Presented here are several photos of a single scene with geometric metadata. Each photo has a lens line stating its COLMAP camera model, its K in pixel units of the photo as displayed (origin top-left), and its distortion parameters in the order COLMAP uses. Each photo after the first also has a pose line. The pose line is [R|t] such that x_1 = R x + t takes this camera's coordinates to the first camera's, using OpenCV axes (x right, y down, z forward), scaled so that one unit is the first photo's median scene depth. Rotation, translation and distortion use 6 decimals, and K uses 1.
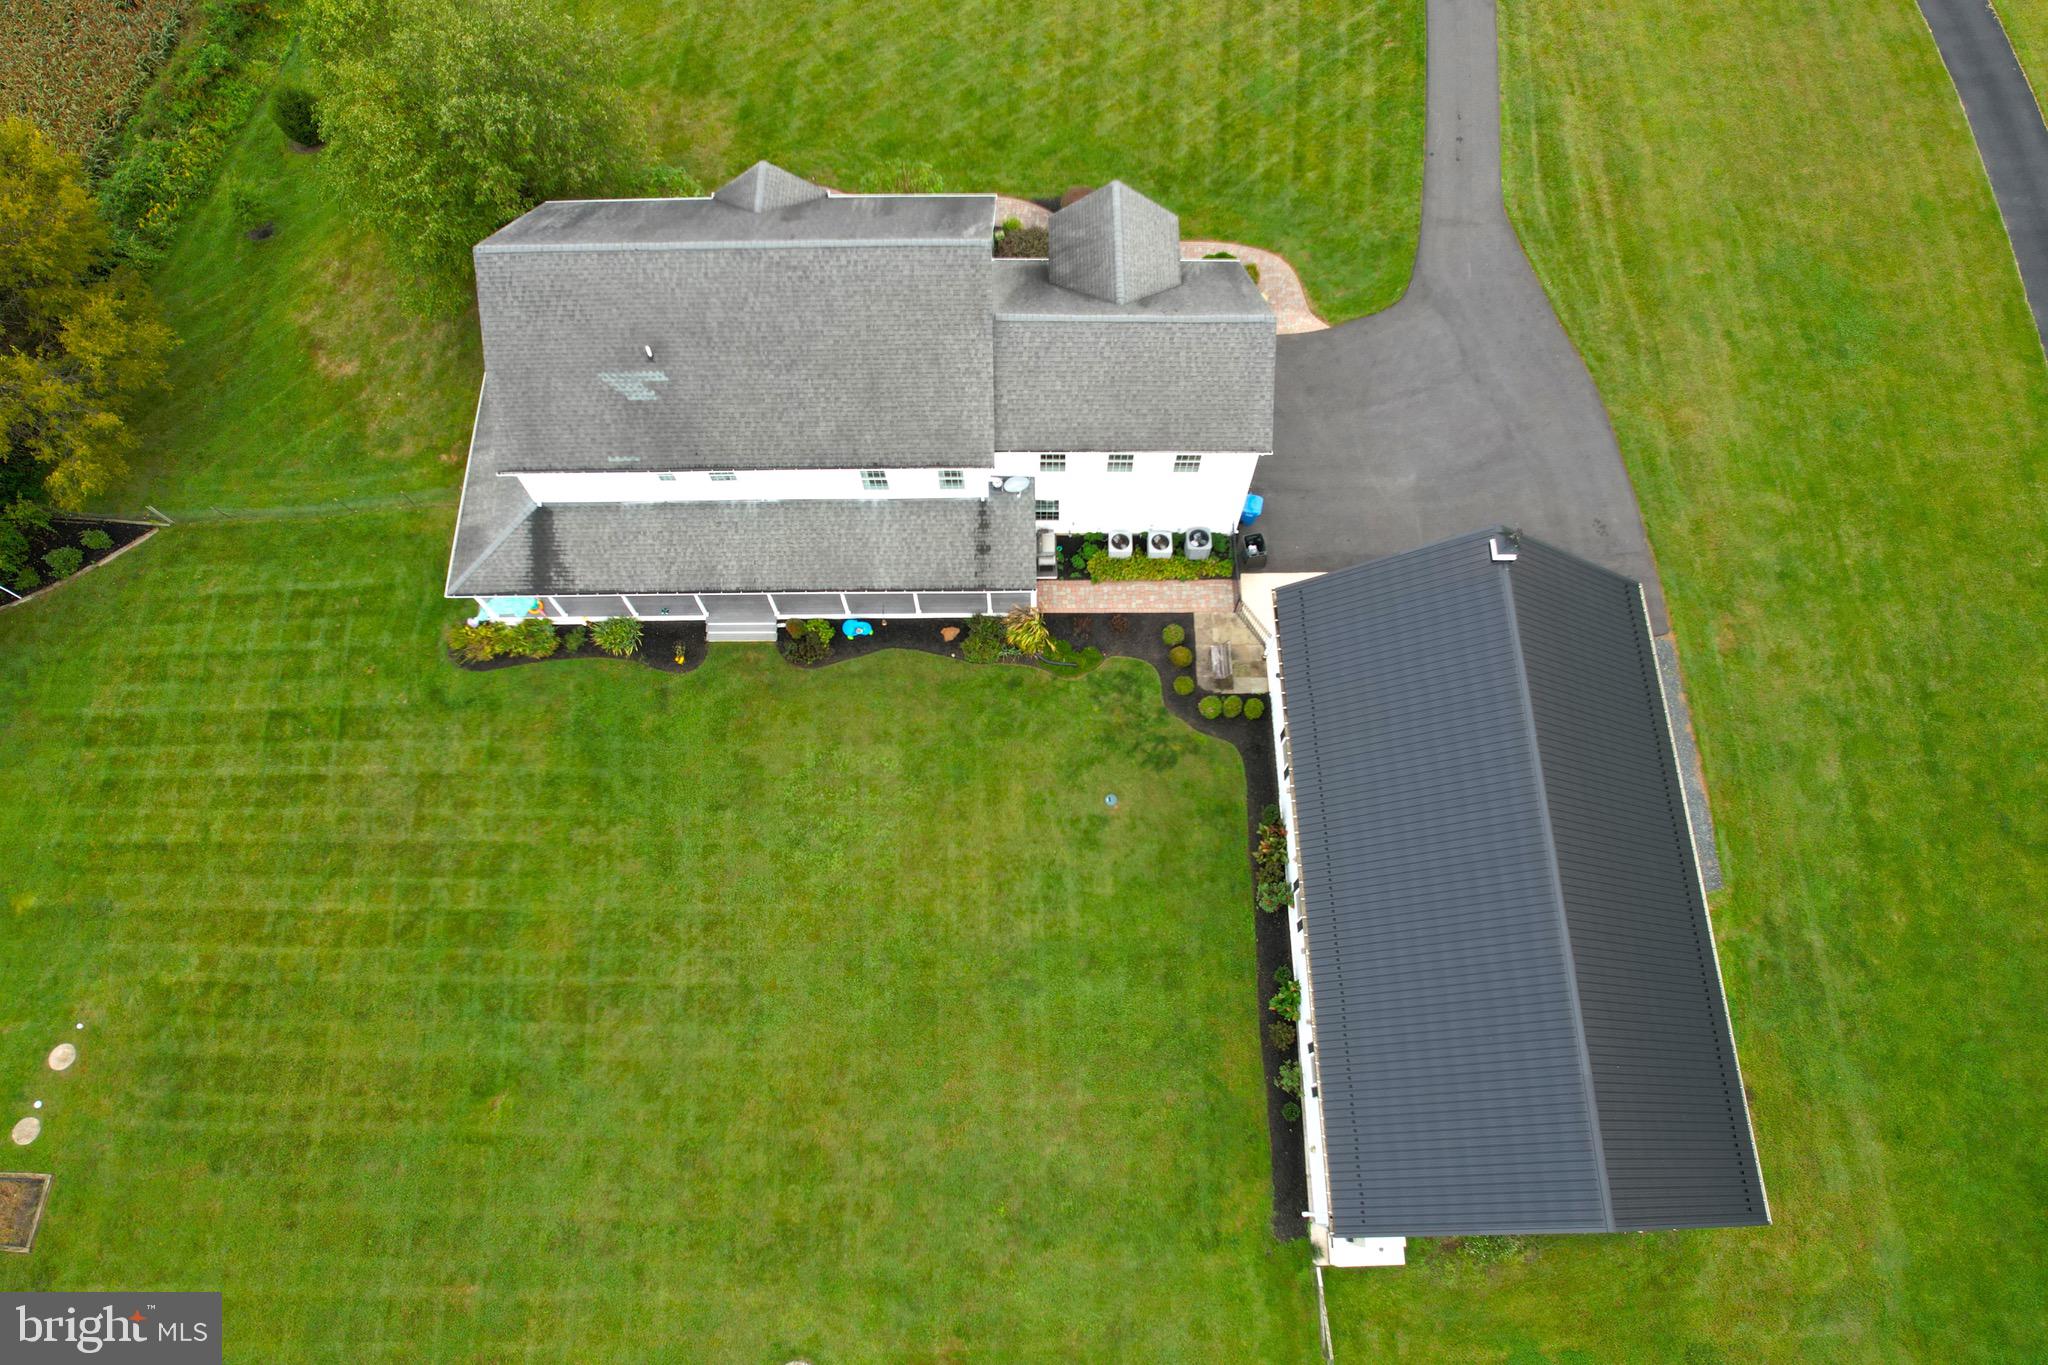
lens RADIAL K [[1299.2, 0, 1037.6], [0, 1299.2, 678.9], [0, 0, 1]] dist [-0.077290, 0.072088]
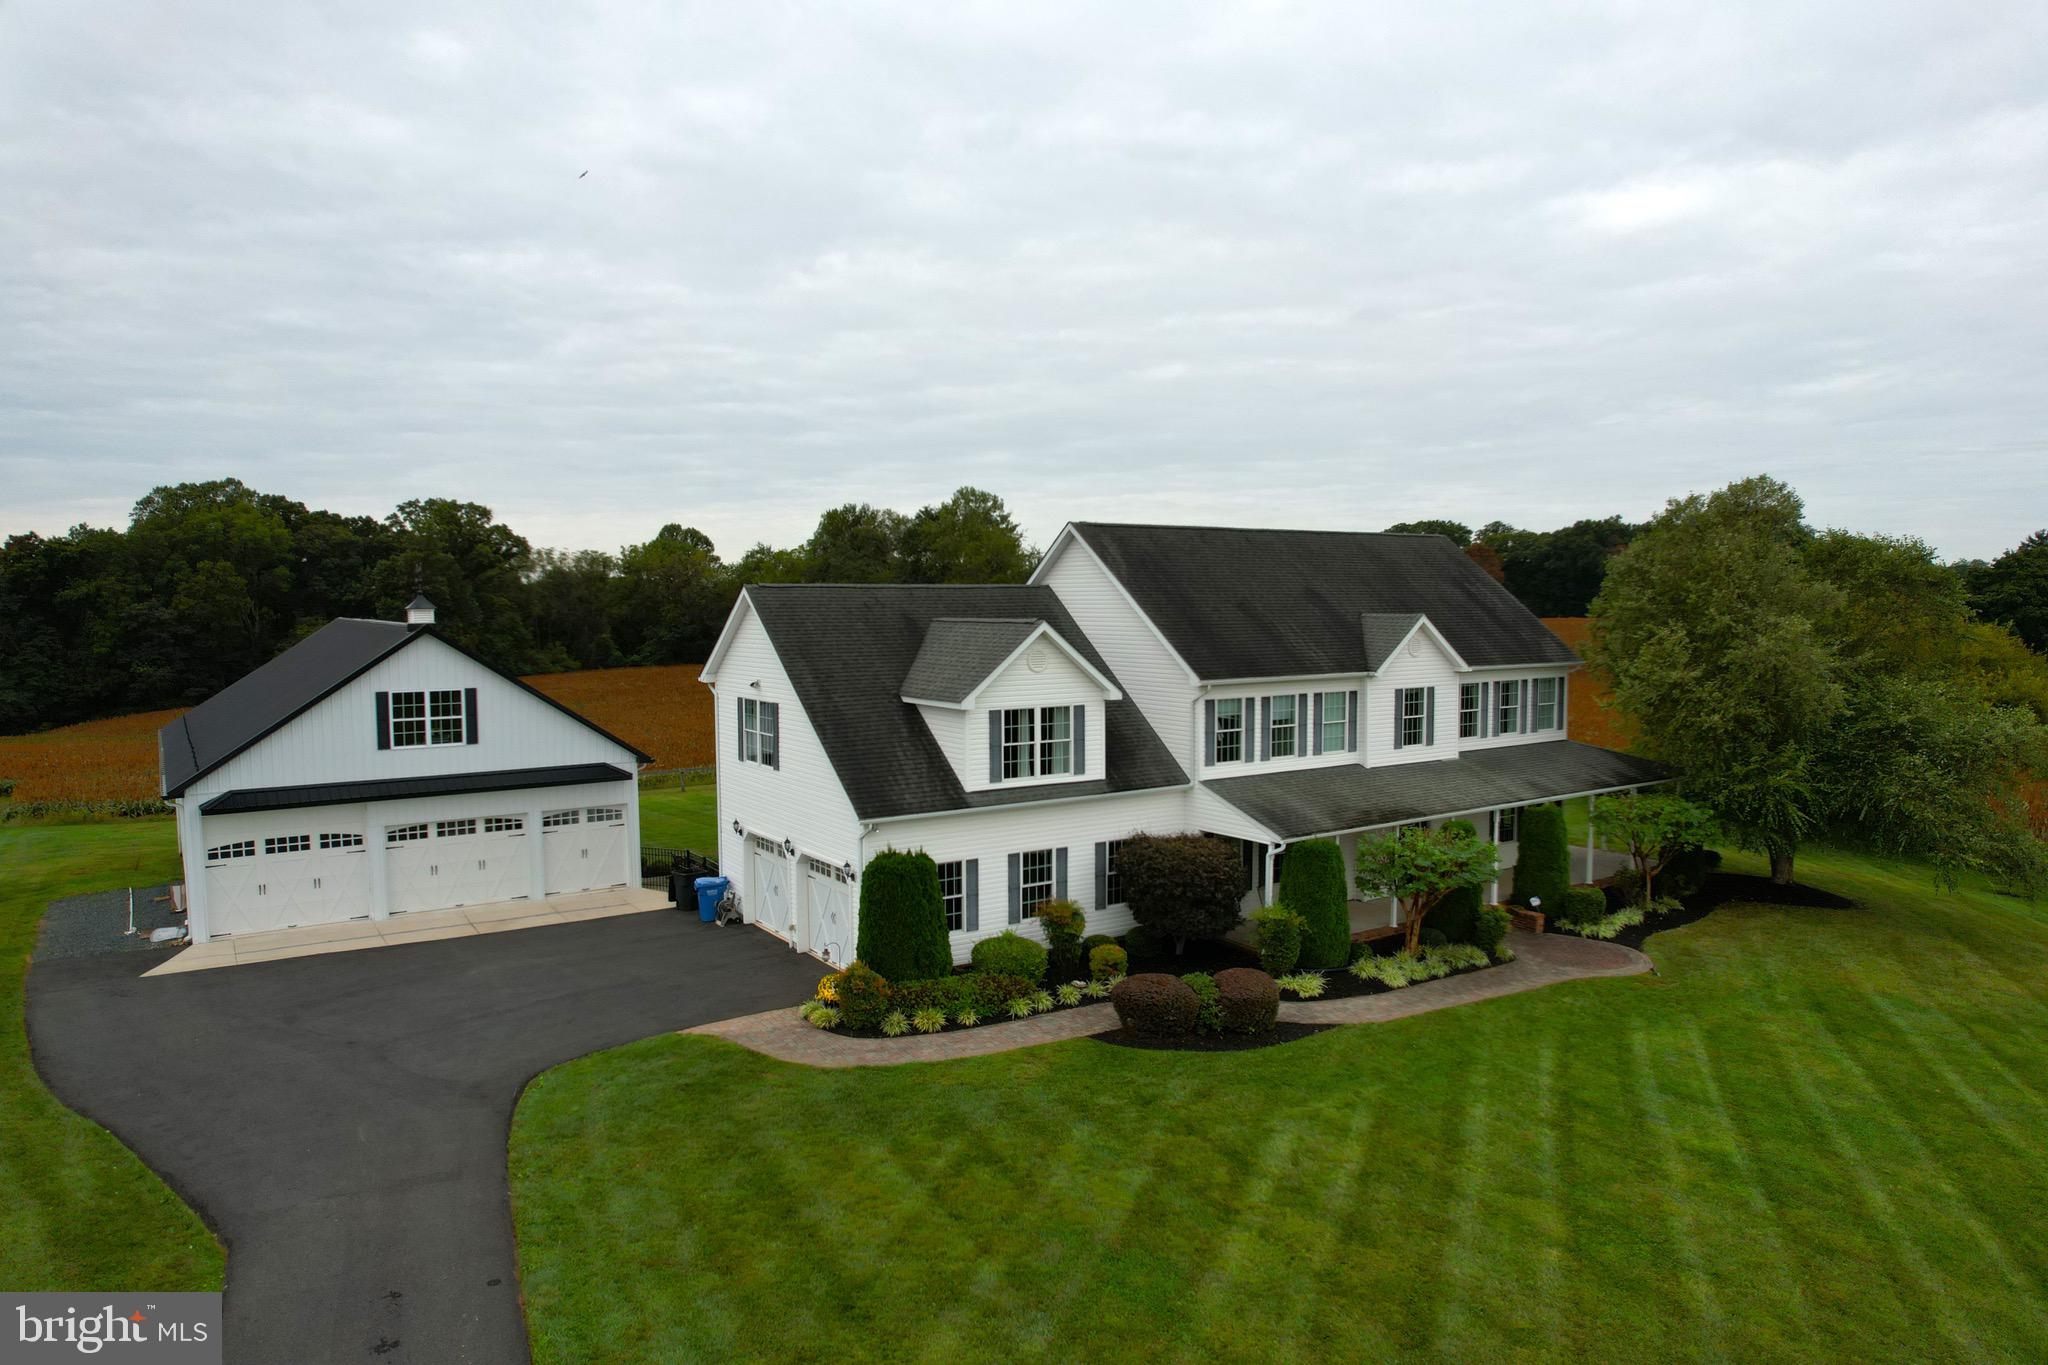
lens RADIAL K [[1299.2, 0, 1037.6], [0, 1299.2, 678.9], [0, 0, 1]] dist [-0.077290, 0.072088]
pose [[-0.831847, 0.035767, -0.553851, 0.393445], [-0.514788, 0.323227, 0.794051, -0.812146], [0.207421, 0.945645, -0.250463, 1.058409]]
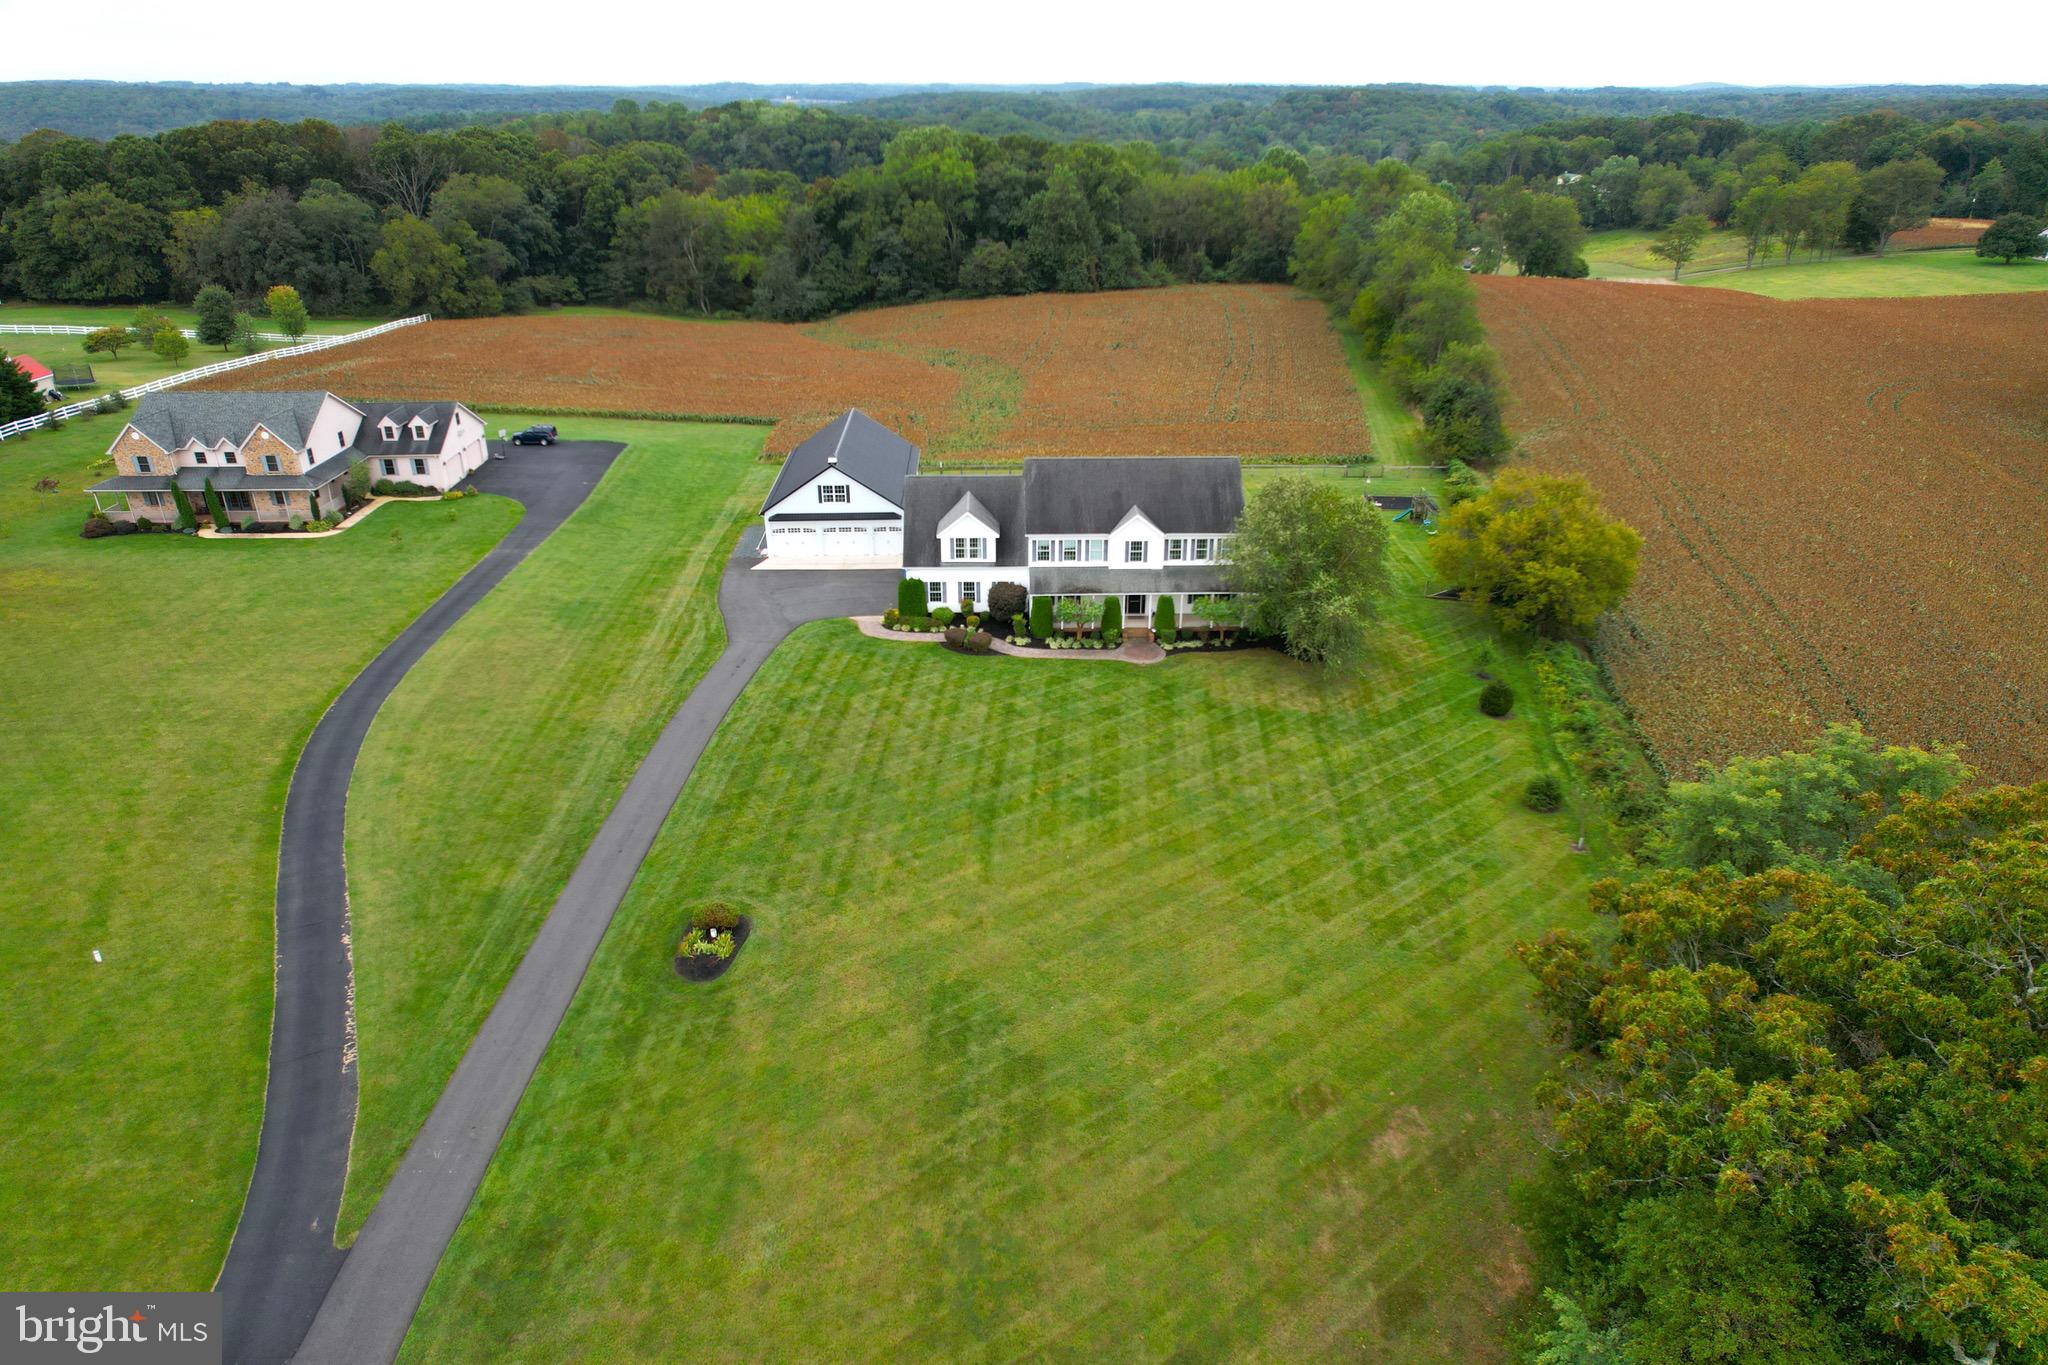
lens RADIAL K [[1299.2, 0, 1037.6], [0, 1299.2, 678.9], [0, 0, 1]] dist [-0.077290, 0.072088]
pose [[-0.999696, 0.005257, -0.024096, -0.000162], [-0.024345, -0.053930, 0.998248, -2.223314], [0.003948, 0.998531, 0.054041, 1.021777]]
